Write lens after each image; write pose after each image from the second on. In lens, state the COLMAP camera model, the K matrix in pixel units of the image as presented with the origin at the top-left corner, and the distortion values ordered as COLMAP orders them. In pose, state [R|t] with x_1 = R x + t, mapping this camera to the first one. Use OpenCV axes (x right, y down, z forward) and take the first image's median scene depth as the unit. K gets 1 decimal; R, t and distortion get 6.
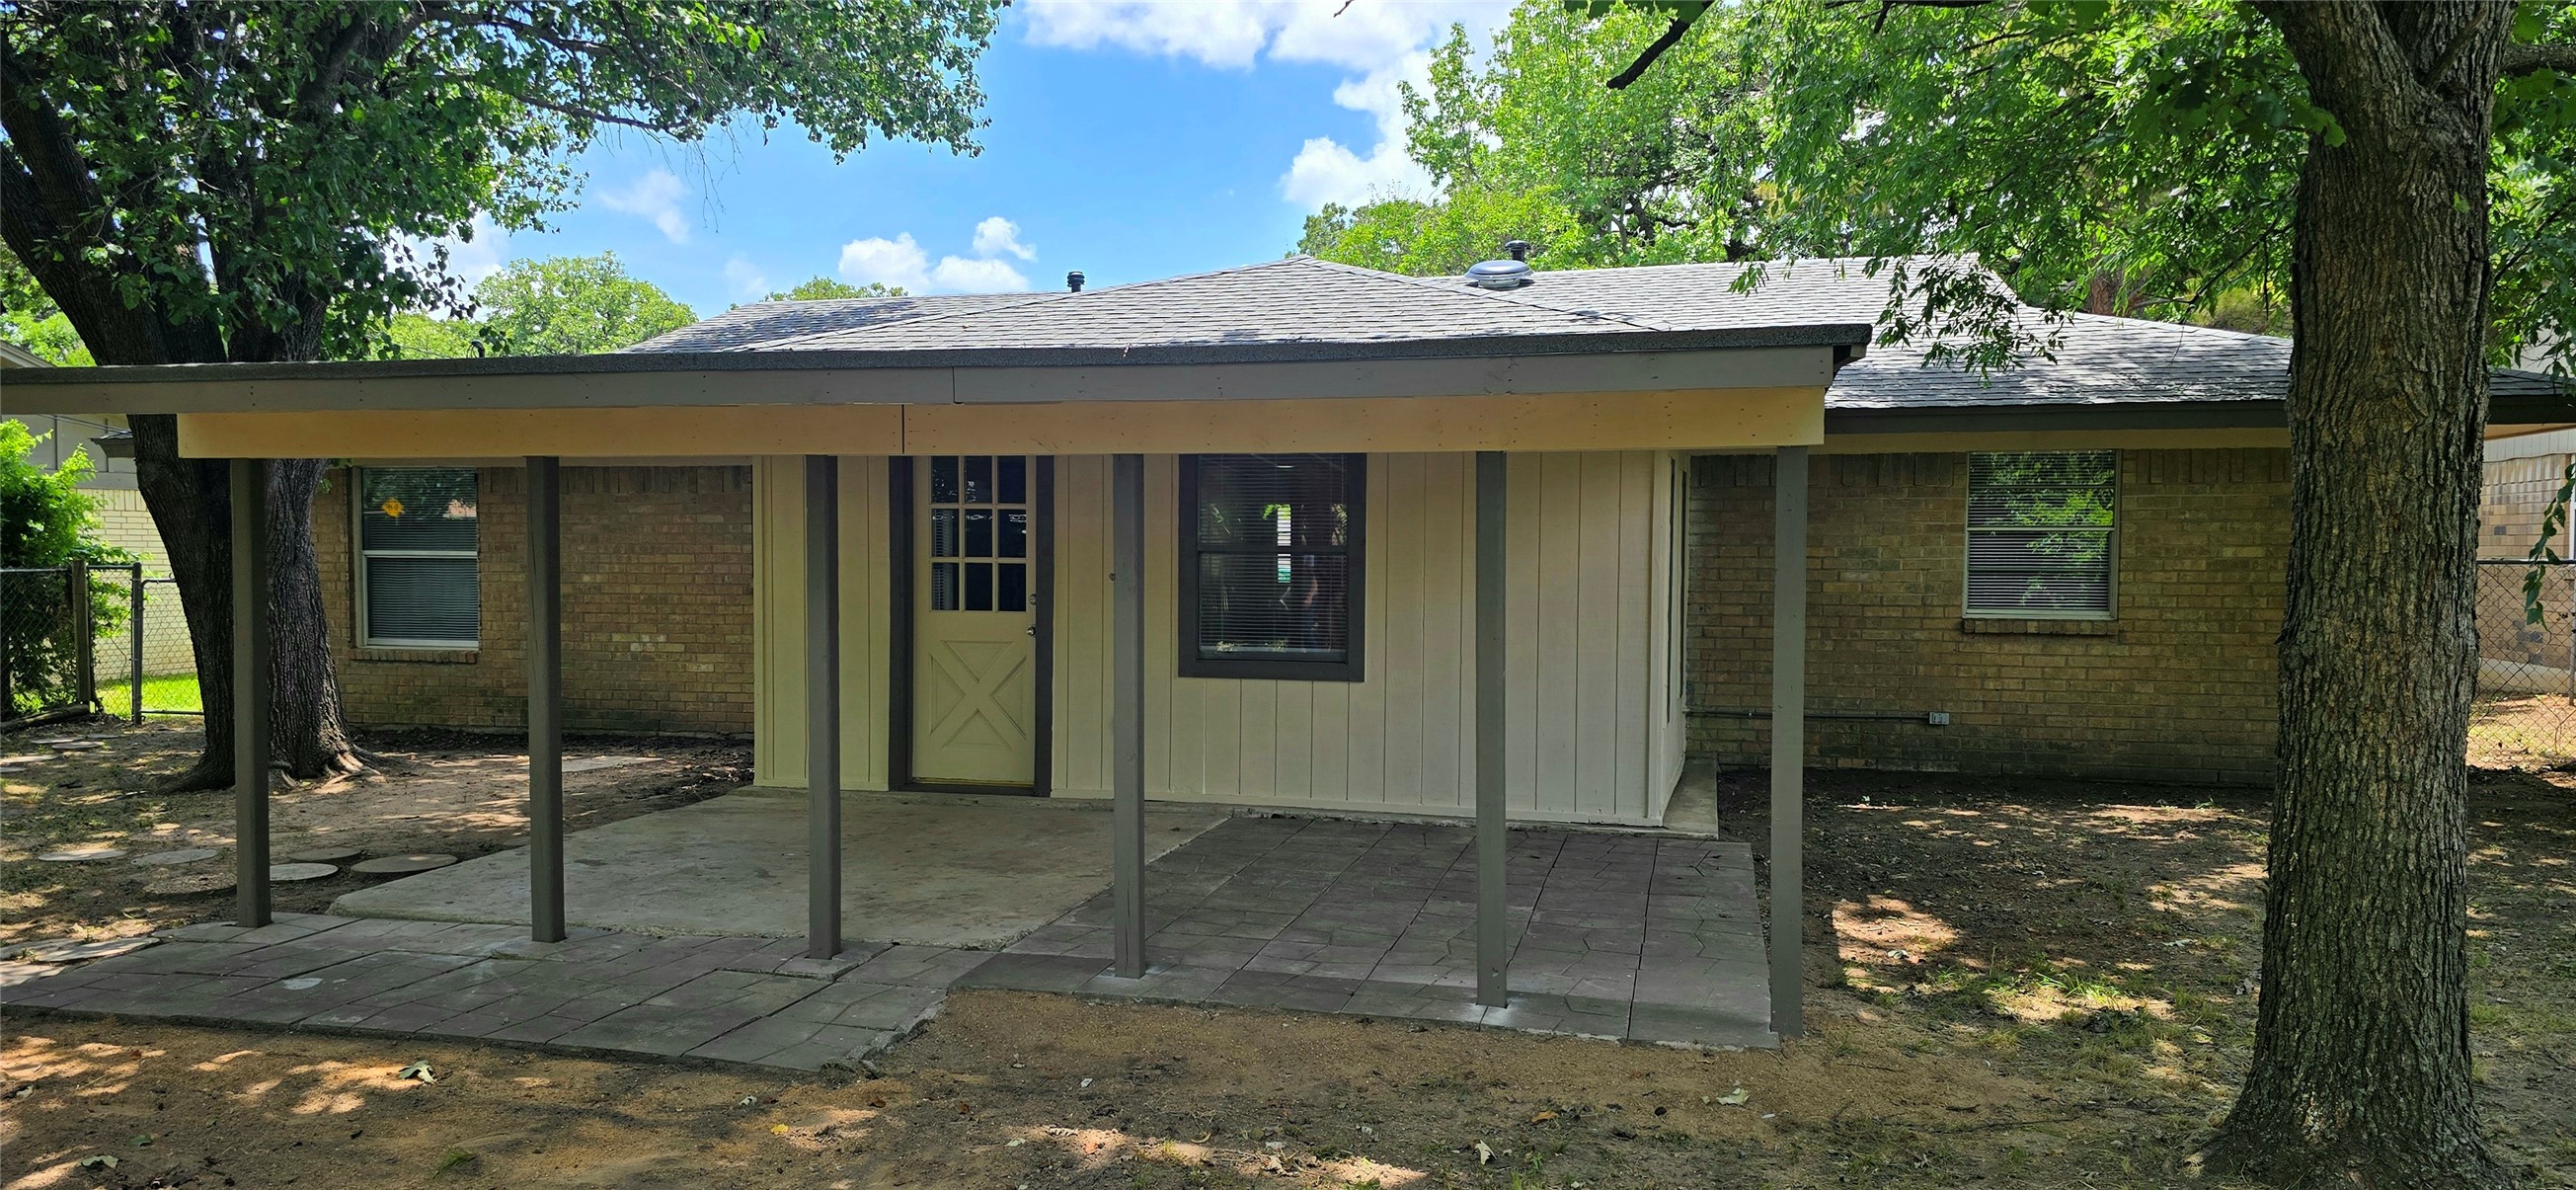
lens RADIAL K [[1799.8, 0, 1299.0], [0, 1799.8, 587.6], [0, 0, 1]] dist [0.068716, -0.000707]
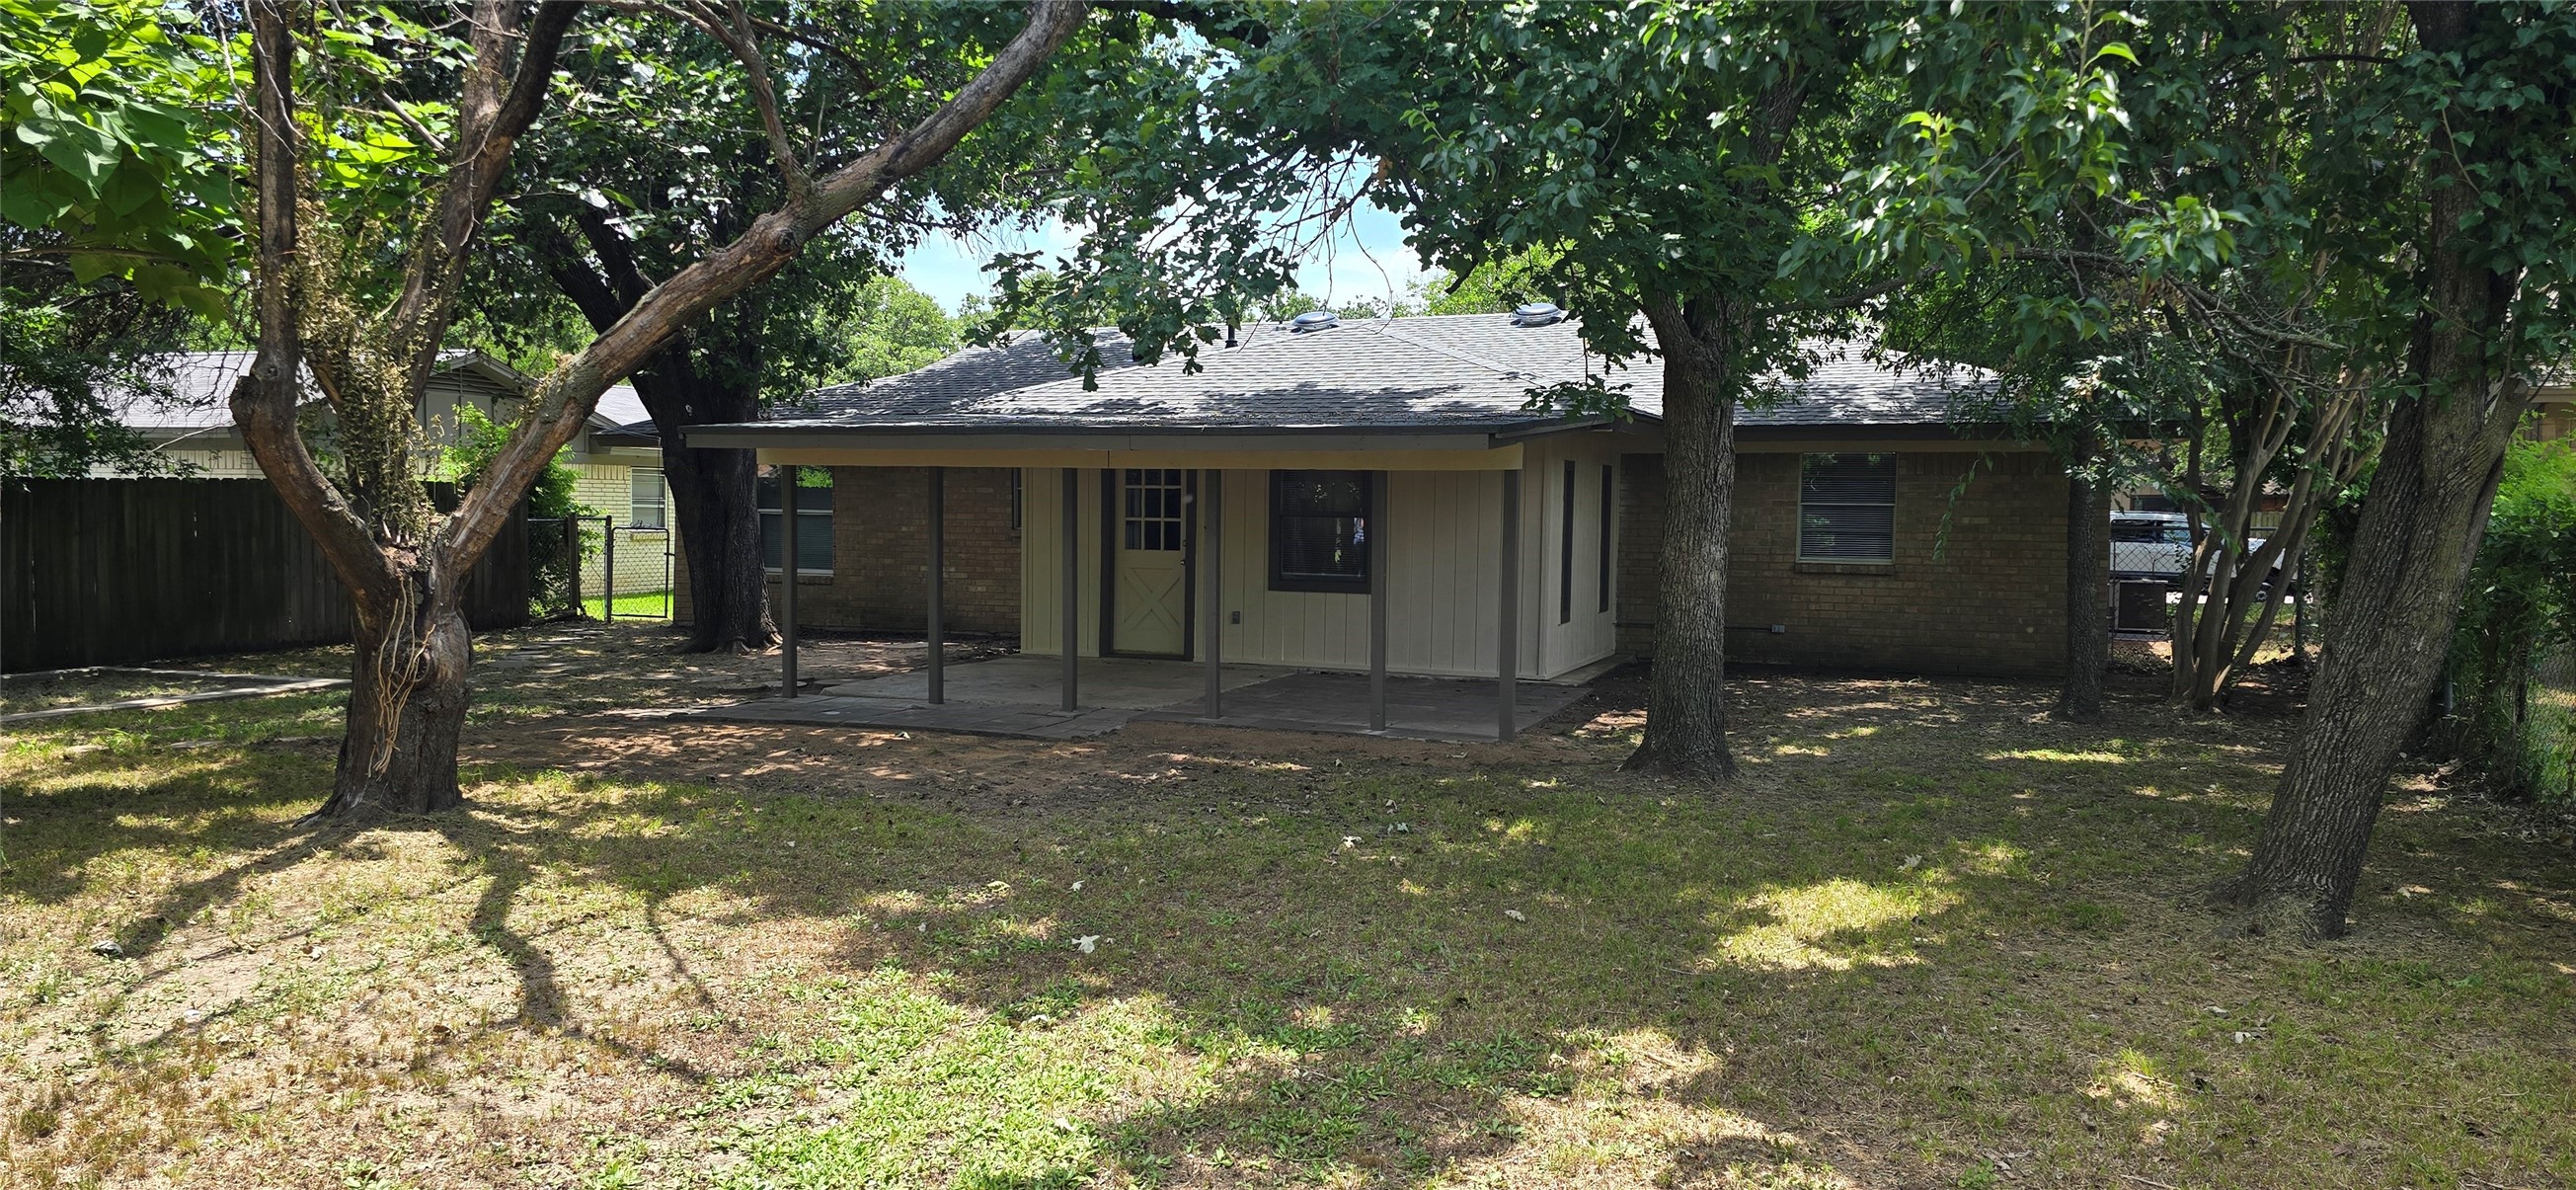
lens RADIAL K [[1799.8, 0, 1299.0], [0, 1799.8, 587.6], [0, 0, 1]] dist [0.068716, -0.000707]
pose [[0.993700, 0.012561, -0.111368, 0.138312], [-0.010140, 0.999700, 0.022280, 0.009171], [0.111615, -0.021011, 0.993529, -0.617677]]
